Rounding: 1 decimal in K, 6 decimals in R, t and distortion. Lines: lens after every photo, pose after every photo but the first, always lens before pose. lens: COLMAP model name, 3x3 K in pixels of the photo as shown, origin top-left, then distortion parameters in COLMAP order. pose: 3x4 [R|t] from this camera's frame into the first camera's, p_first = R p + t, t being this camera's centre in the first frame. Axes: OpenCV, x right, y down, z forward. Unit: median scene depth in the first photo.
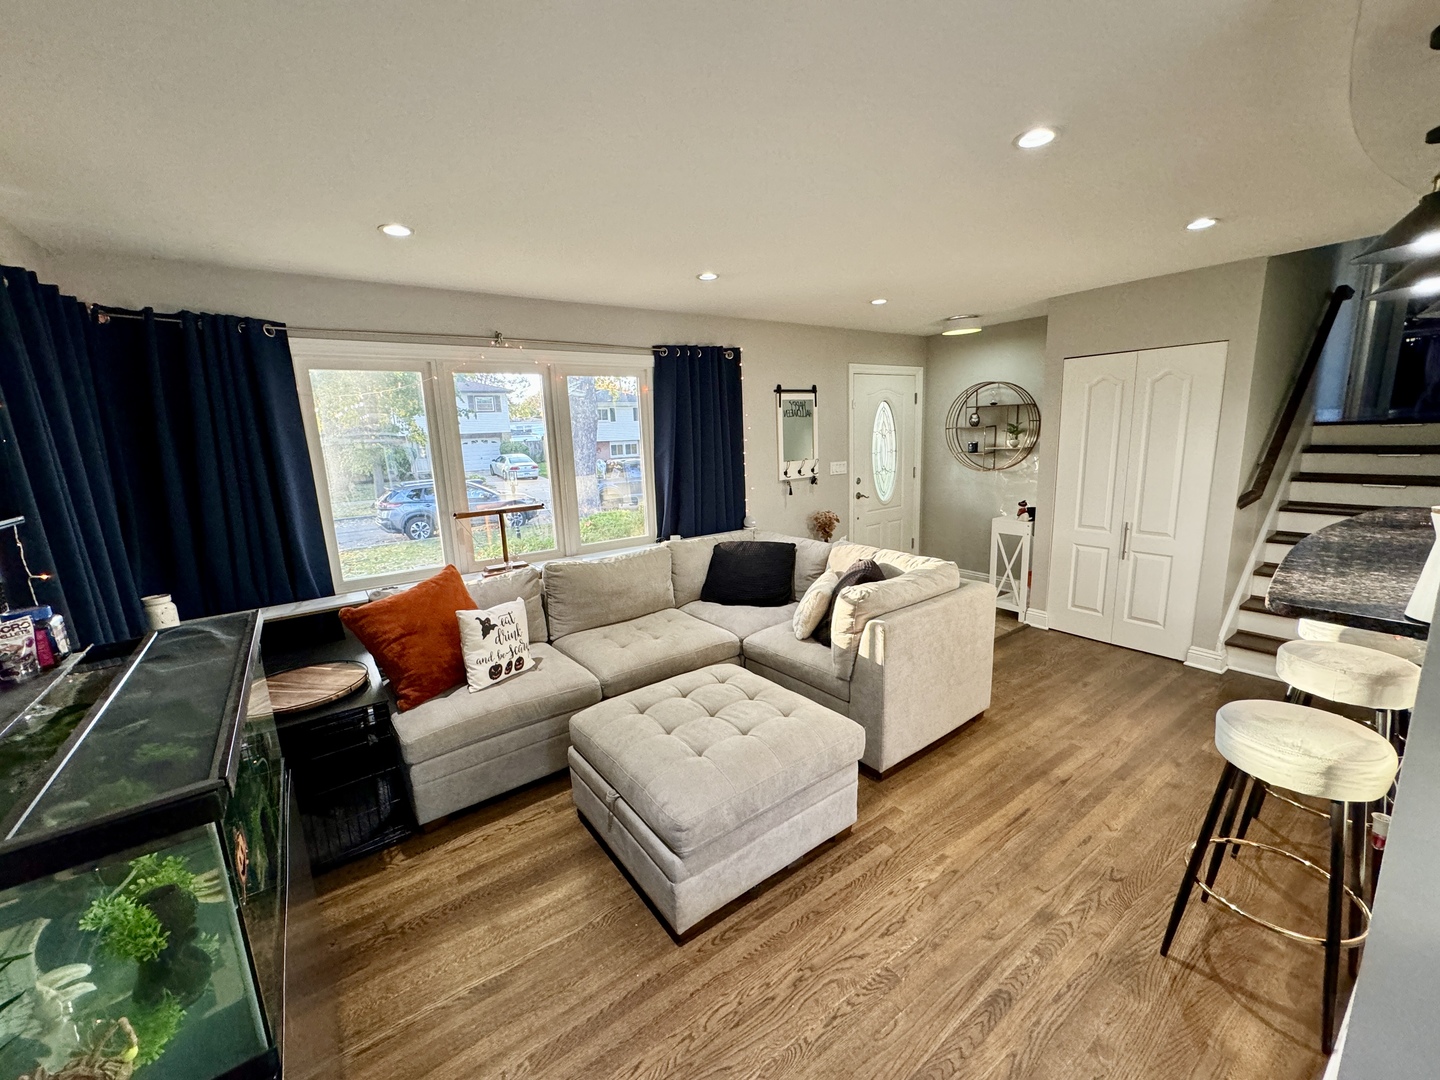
lens RADIAL K [[578.1, 0, 720.0], [0, 578.1, 540.0], [0, 0, 1]] dist [-0.000099, -0.000010]
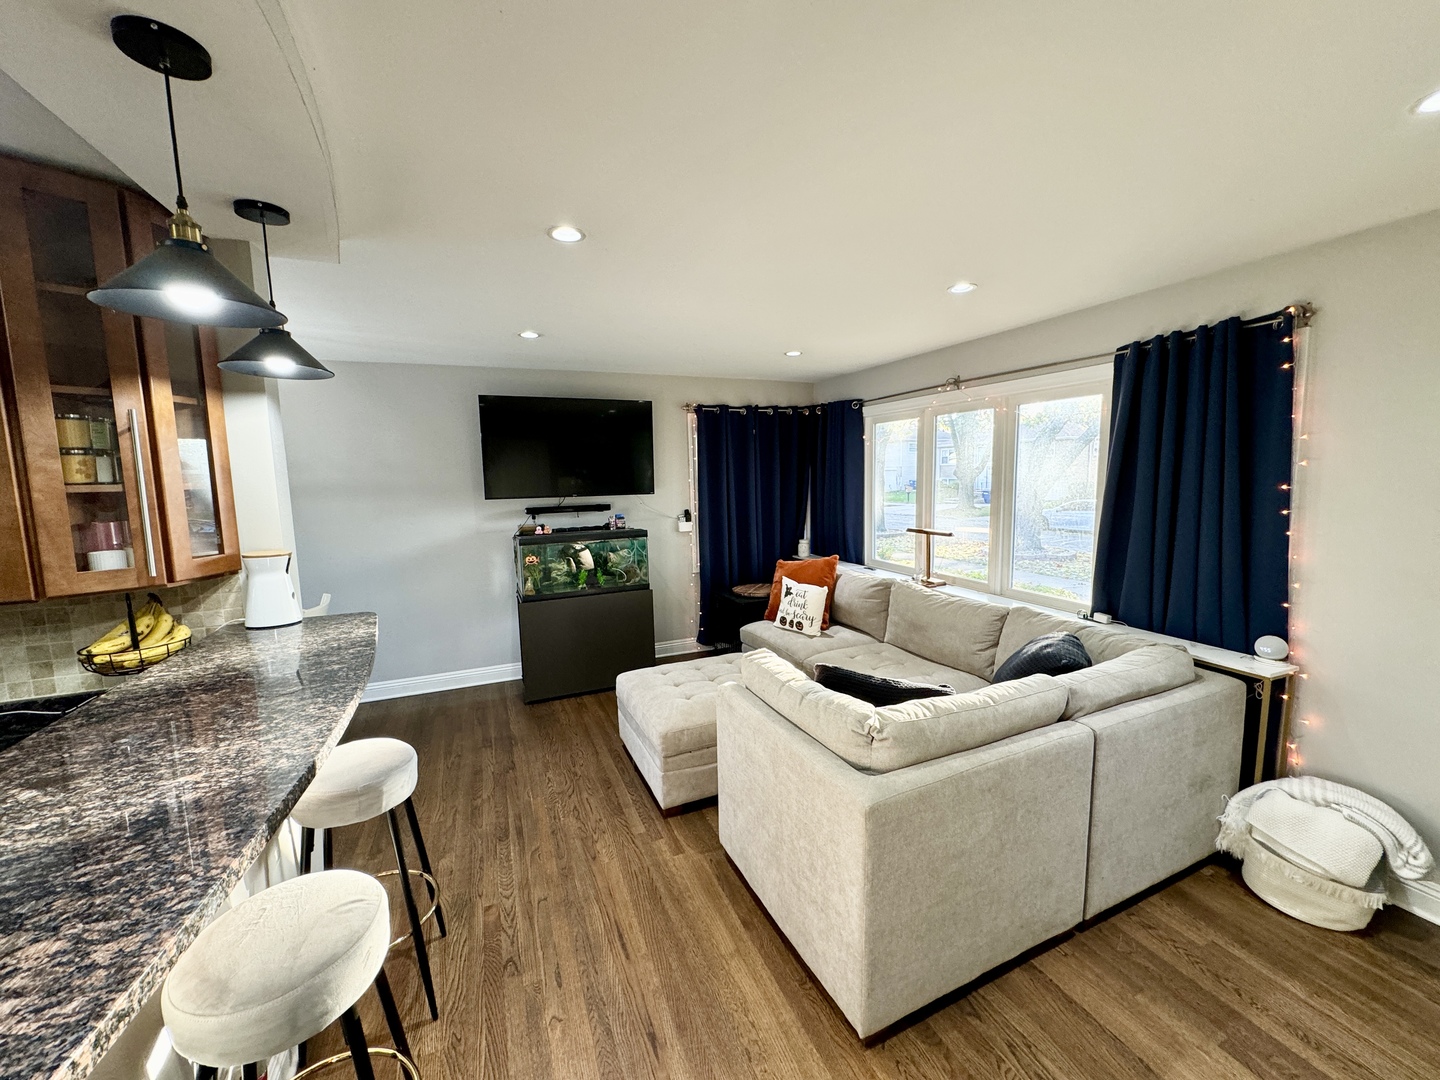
lens RADIAL K [[578.1, 0, 720.0], [0, 578.1, 540.0], [0, 0, 1]] dist [-0.000099, -0.000010]
pose [[-0.226559, 0.156957, -0.961268, 1.081101], [-0.154263, 0.968691, 0.194527, -0.252710], [0.961704, 0.192360, -0.195253, 1.060780]]
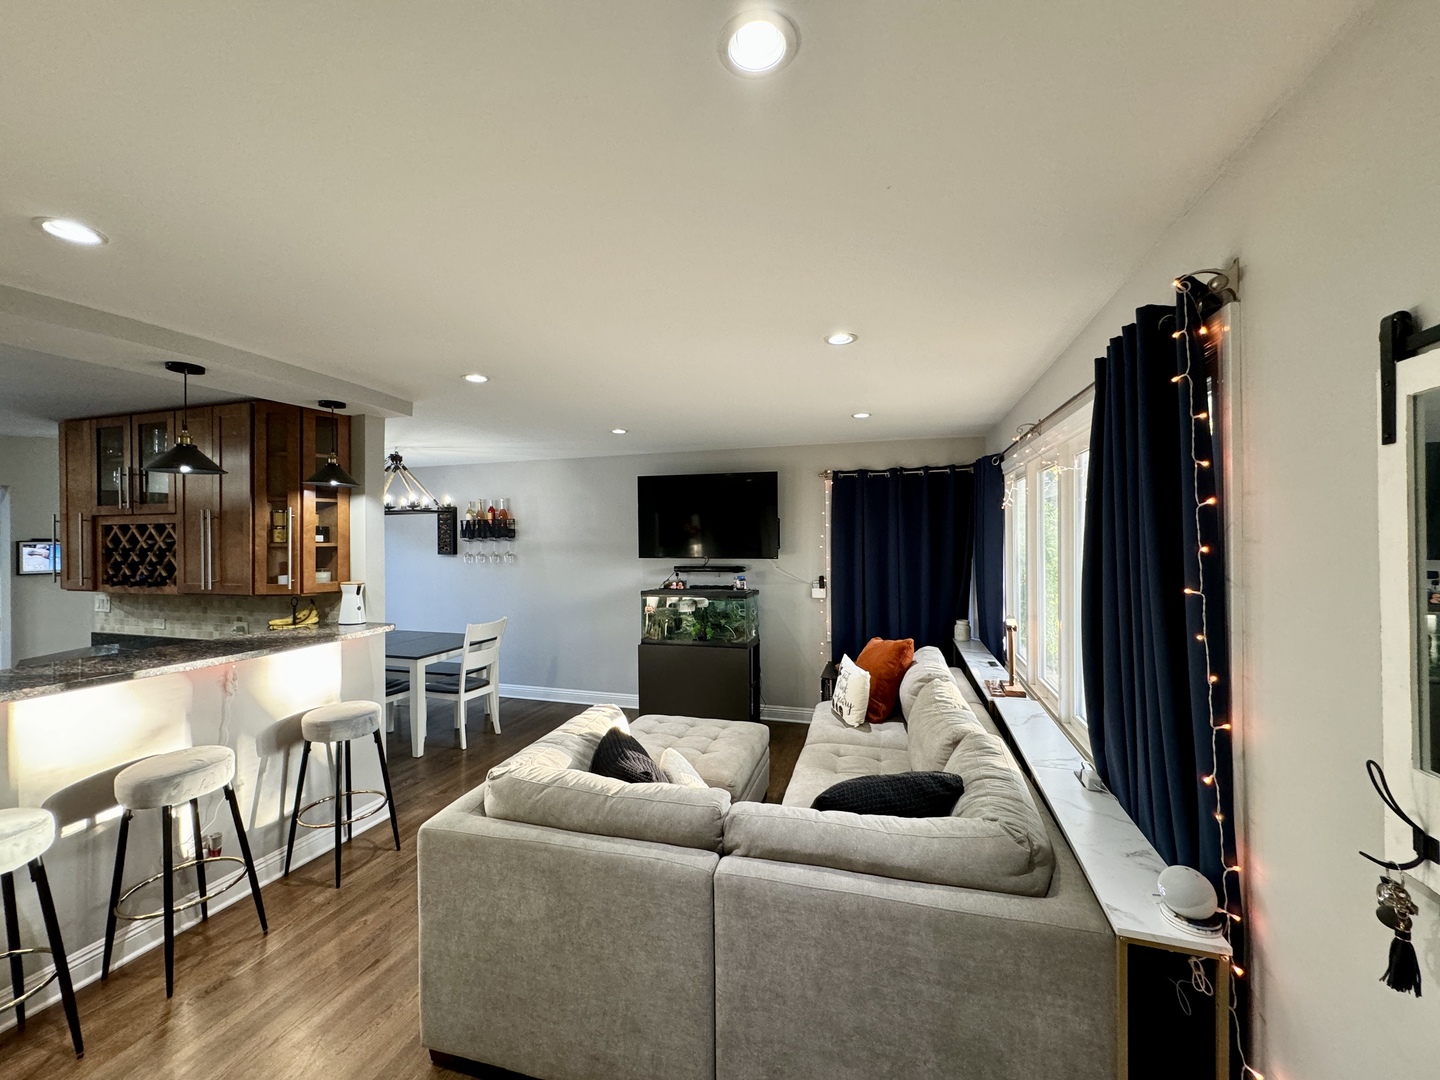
lens RADIAL K [[578.1, 0, 720.0], [0, 578.1, 540.0], [0, 0, 1]] dist [-0.000099, -0.000010]
pose [[-0.801579, 0.047230, -0.596021, 0.645460], [-0.075031, 0.981048, 0.178649, -0.387866], [0.593162, 0.187921, -0.782844, 1.815125]]
